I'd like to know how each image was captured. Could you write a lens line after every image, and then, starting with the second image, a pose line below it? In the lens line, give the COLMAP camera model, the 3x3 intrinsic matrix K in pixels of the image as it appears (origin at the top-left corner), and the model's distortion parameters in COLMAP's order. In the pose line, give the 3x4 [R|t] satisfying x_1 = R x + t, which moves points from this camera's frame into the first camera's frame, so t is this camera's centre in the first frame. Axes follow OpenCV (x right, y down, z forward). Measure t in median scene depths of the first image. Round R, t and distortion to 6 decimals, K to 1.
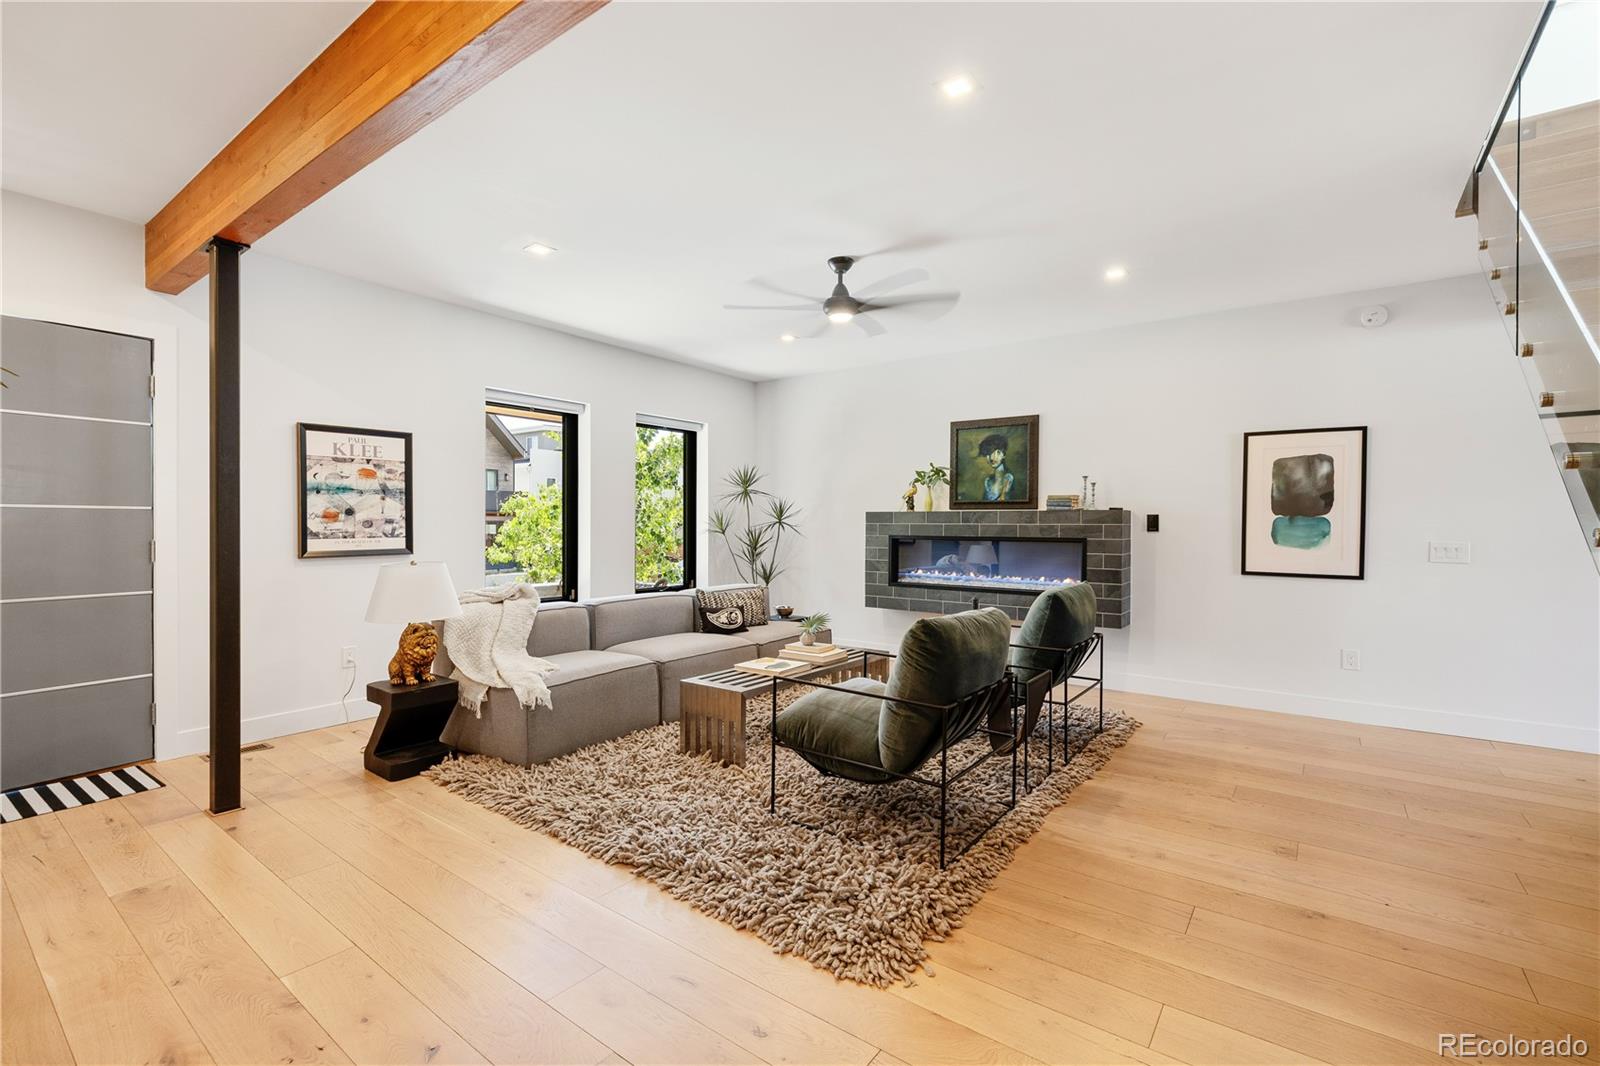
lens RADIAL K [[703.7, 0, 803.7], [0, 703.7, 529.3], [0, 0, 1]] dist [0.009580, -0.000063]
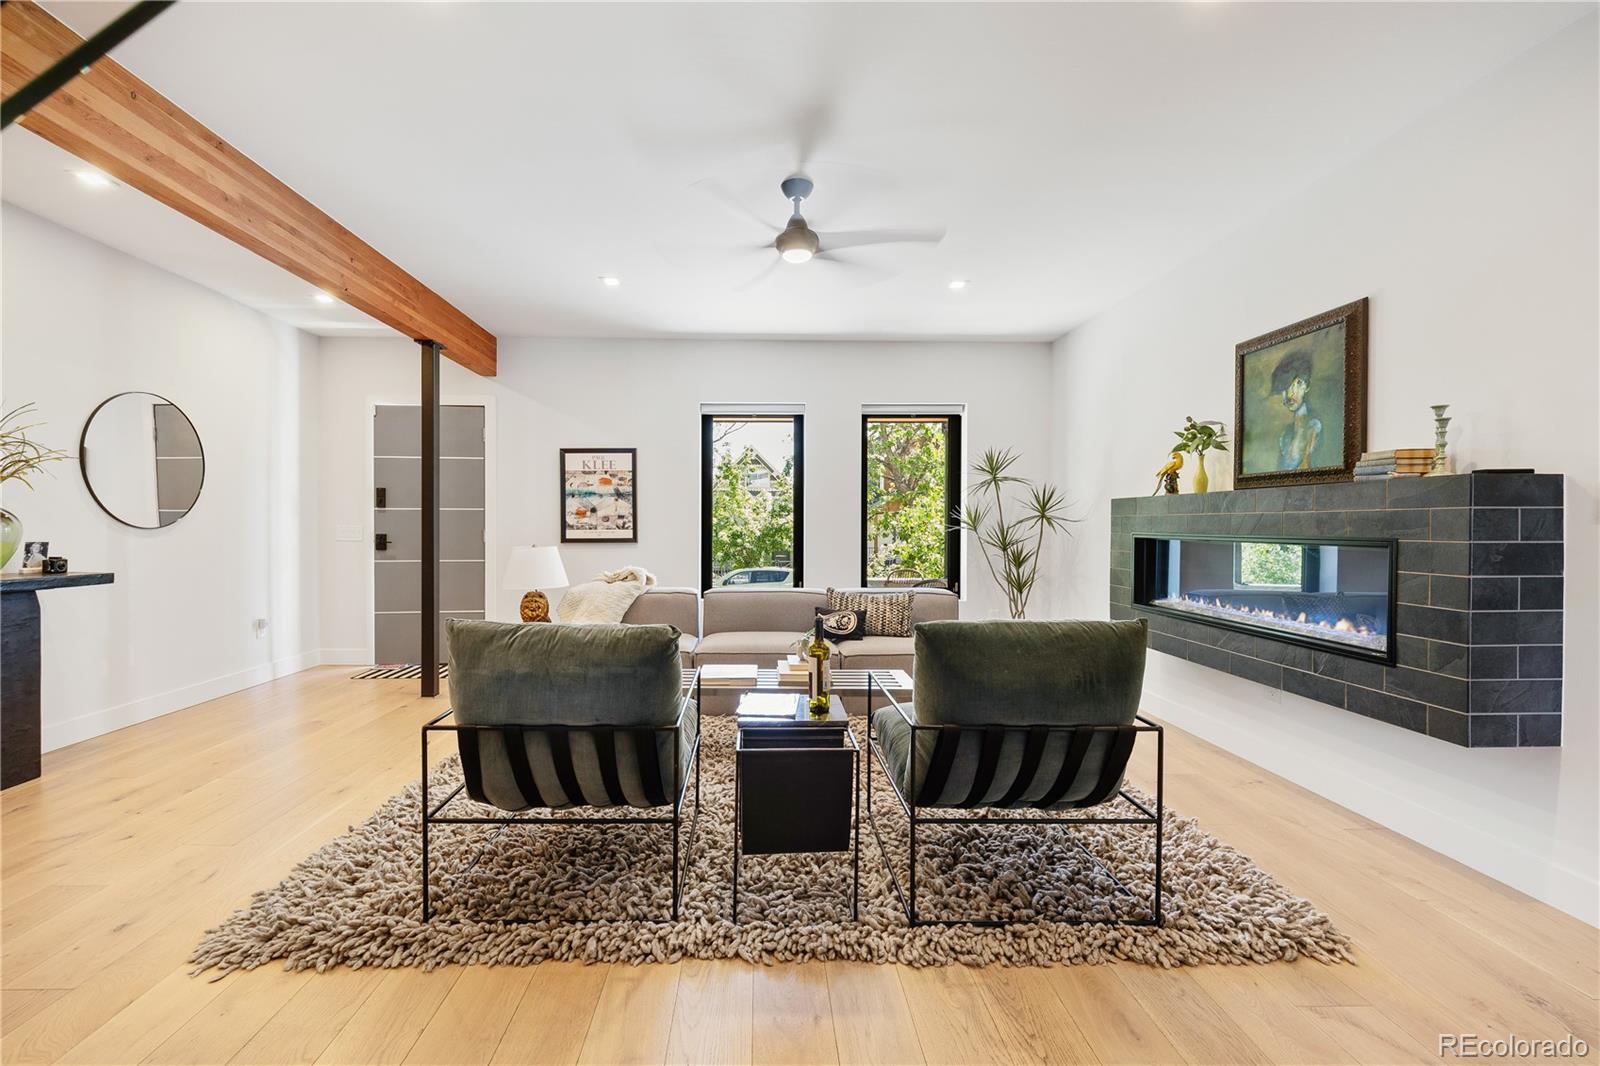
lens RADIAL K [[681.6, 0, 778.4], [0, 681.6, 534.3], [0, 0, 1]] dist [-0.002112, 0.000061]
pose [[0.606738, 0.008157, -0.794860, 0.584270], [-0.005823, 0.999966, 0.005816, 0.011482], [0.794881, 0.001100, 0.606765, 0.456110]]
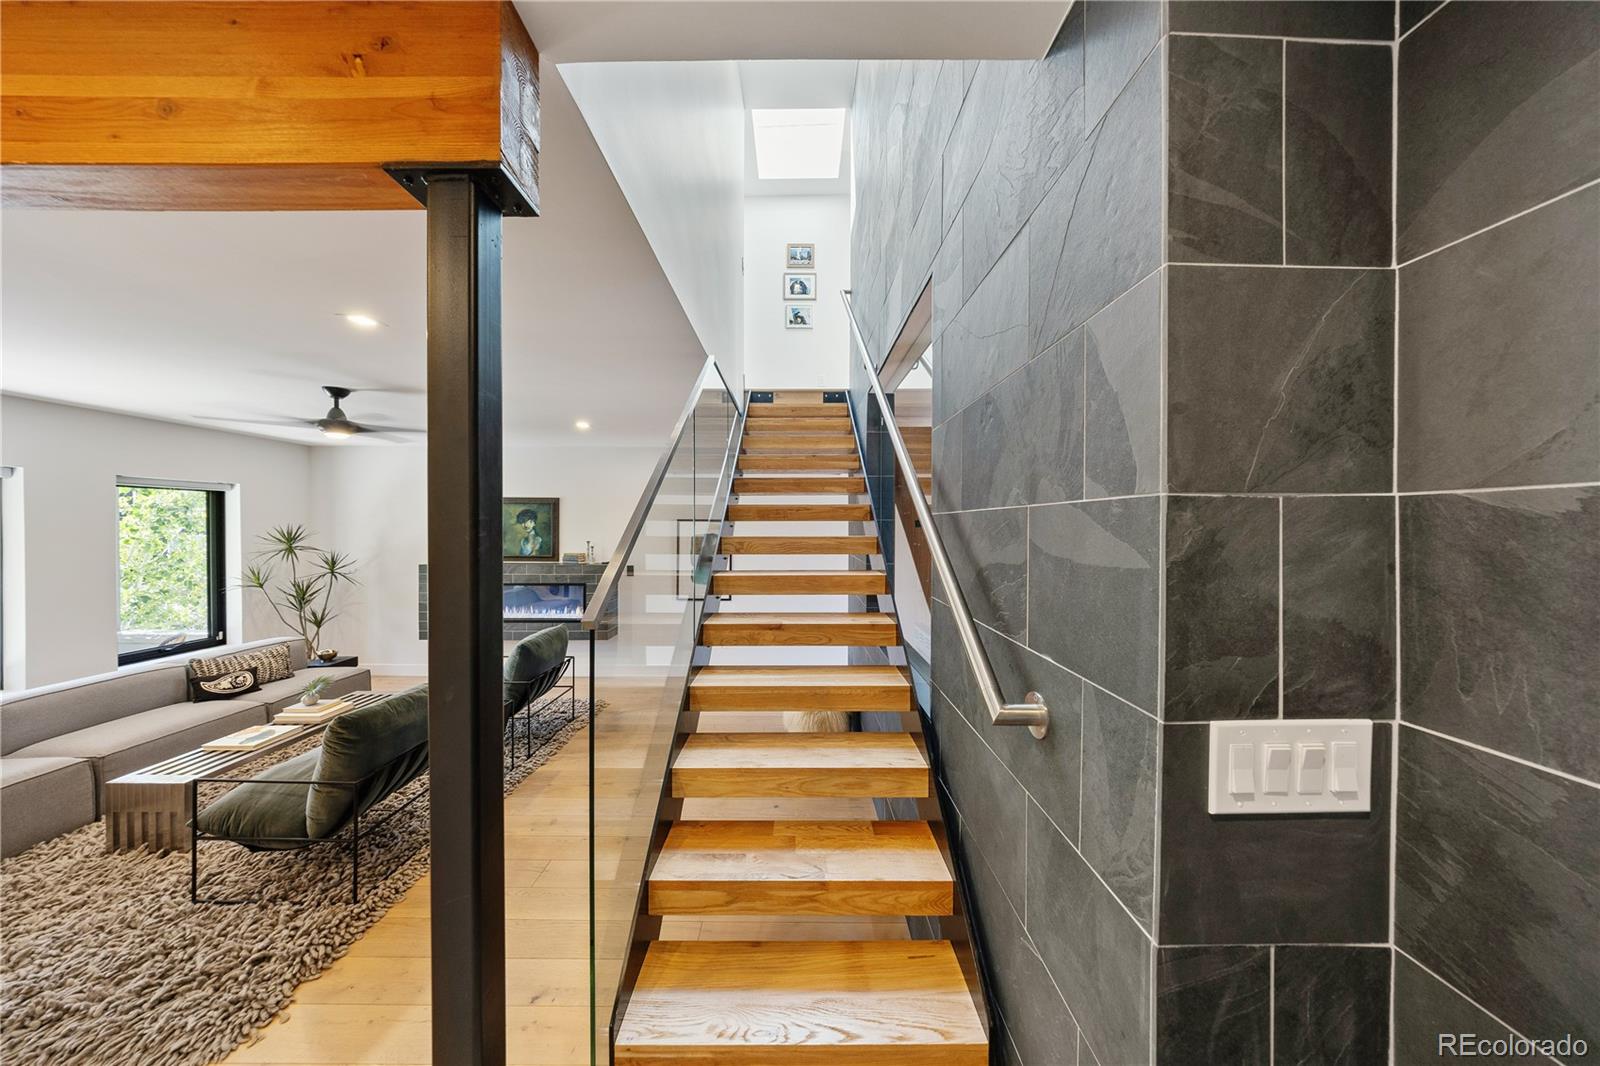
lens RADIAL K [[466.9, 0, 796.5], [0, 466.9, 530.0], [0, 0, 1]] dist [-0.007403, -0.000061]
pose [[0.804050, -0.006219, 0.594529, 0.189972], [0.005042, 0.999981, 0.003642, -0.119892], [-0.594541, 0.000069, 0.804066, -0.106740]]
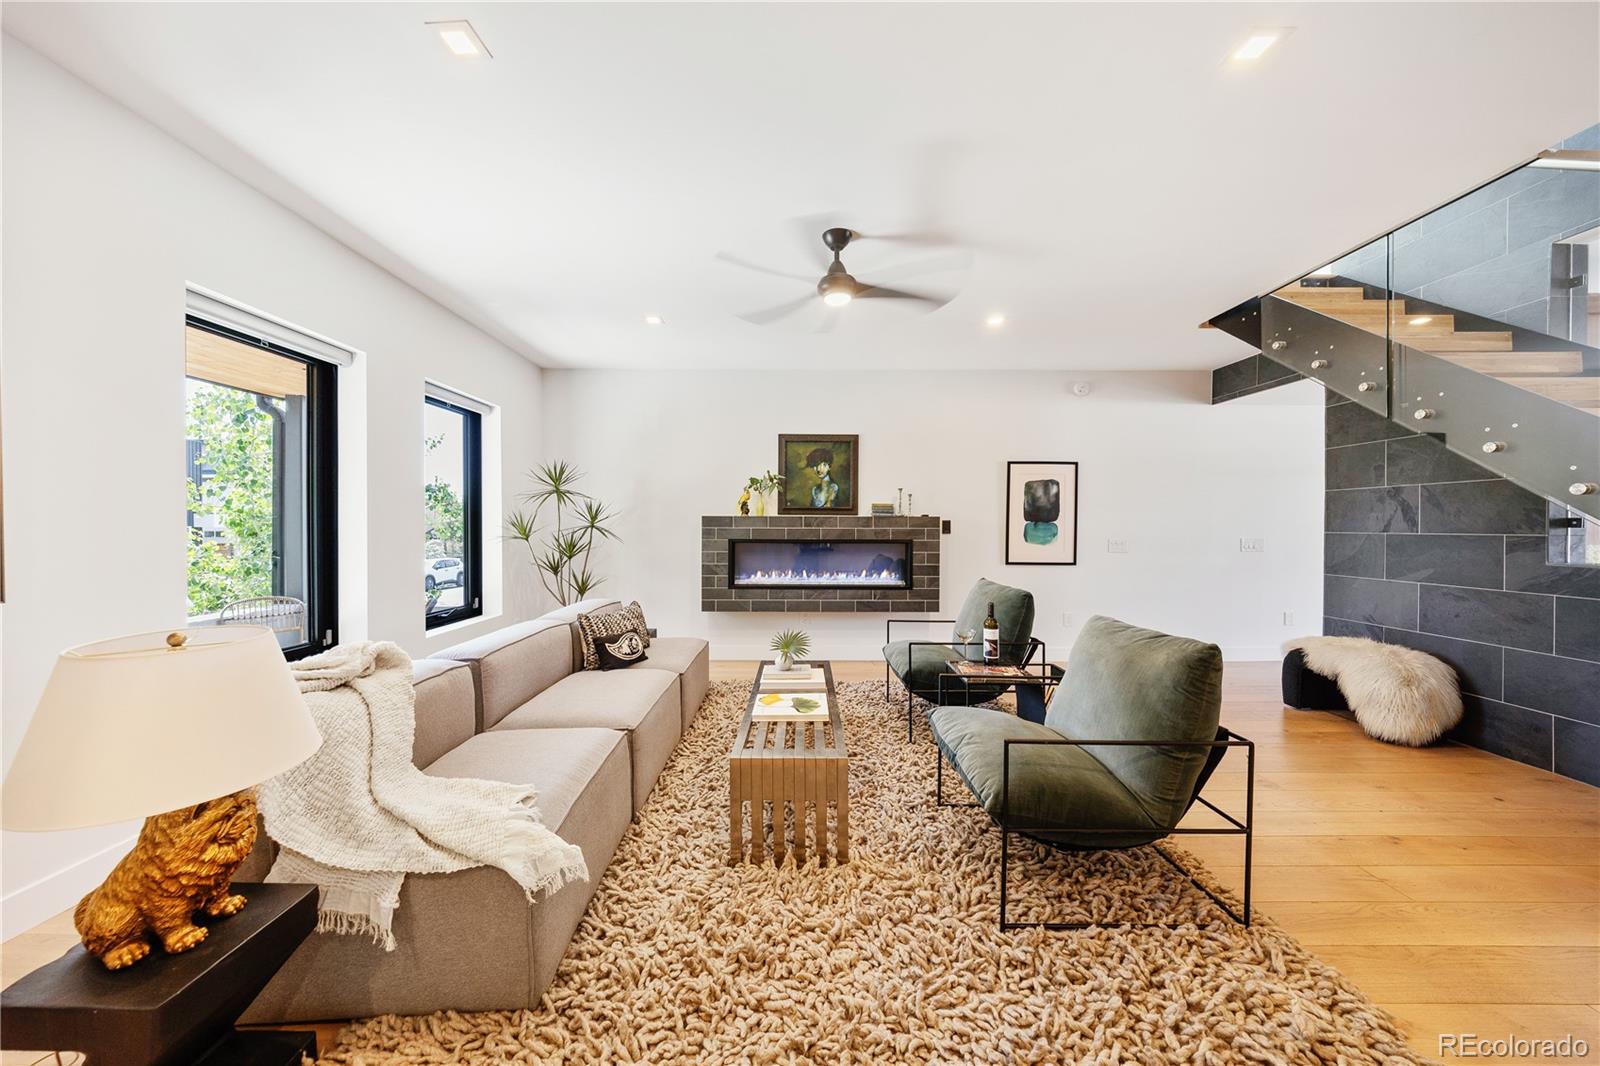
lens RADIAL K [[538.5, 0, 797.6], [0, 538.5, 533.9], [0, 0, 1]] dist [-0.001768, -0.000531]
pose [[0.806770, -0.010878, 0.590765, -0.346442], [0.005461, 0.999925, 0.010954, -0.009856], [-0.590840, -0.005612, 0.806769, 0.424353]]
